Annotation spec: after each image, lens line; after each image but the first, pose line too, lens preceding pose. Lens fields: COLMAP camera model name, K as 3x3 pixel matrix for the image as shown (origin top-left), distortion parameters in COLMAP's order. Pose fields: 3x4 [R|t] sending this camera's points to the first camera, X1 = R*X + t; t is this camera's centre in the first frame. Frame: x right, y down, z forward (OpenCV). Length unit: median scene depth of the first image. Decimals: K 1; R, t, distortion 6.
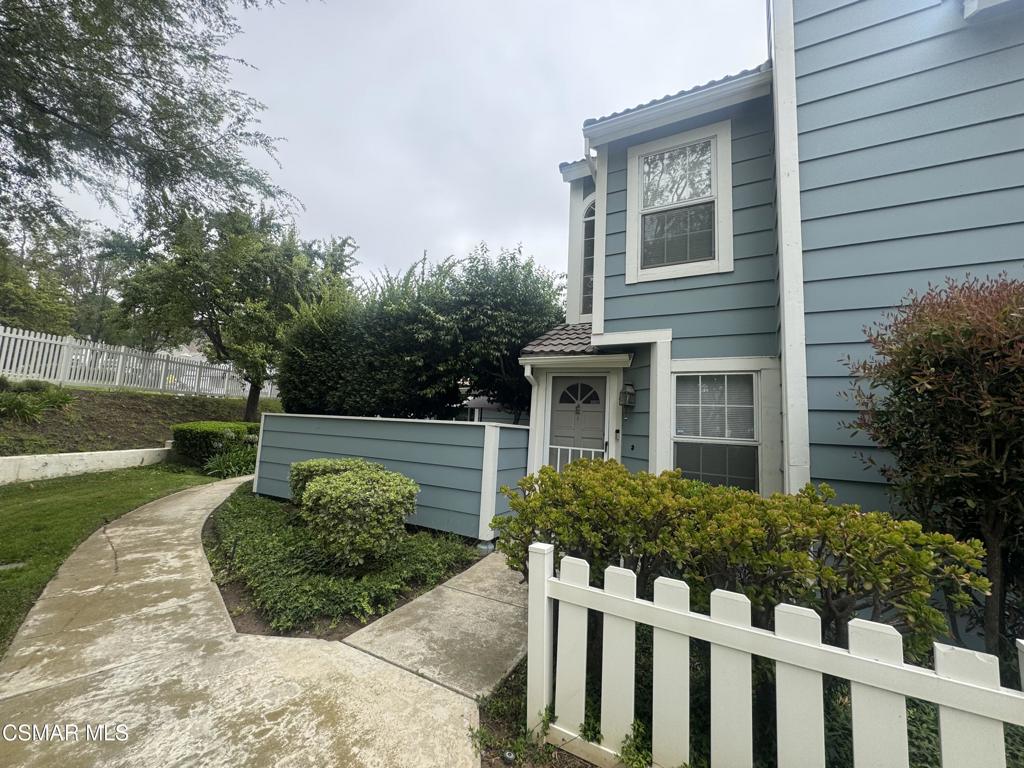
lens RADIAL K [[410.4, 0, 509.5], [0, 410.4, 384.5], [0, 0, 1]] dist [-0.001689, 0.000252]
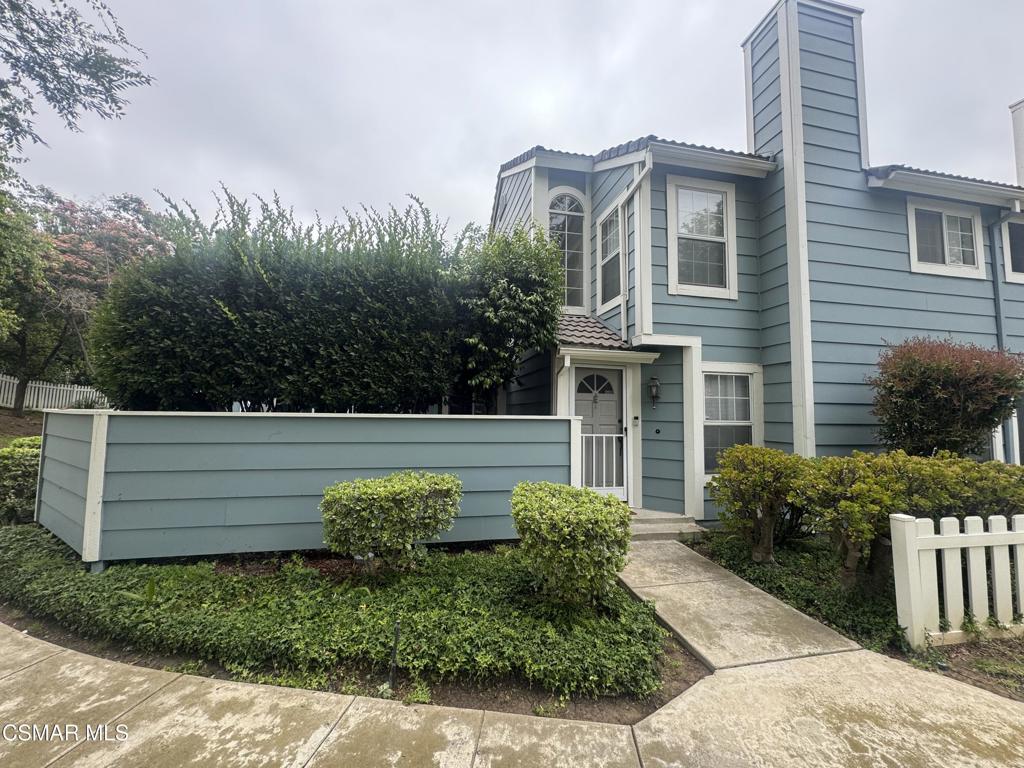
lens RADIAL K [[410.4, 0, 511.0], [0, 410.4, 384.3], [0, 0, 1]] dist [-0.001689, 0.000252]
pose [[0.757186, 0.002107, 0.653196, -0.898467], [-0.044852, 0.997802, 0.048774, -0.025562], [-0.651657, -0.066228, 0.755617, 0.424415]]
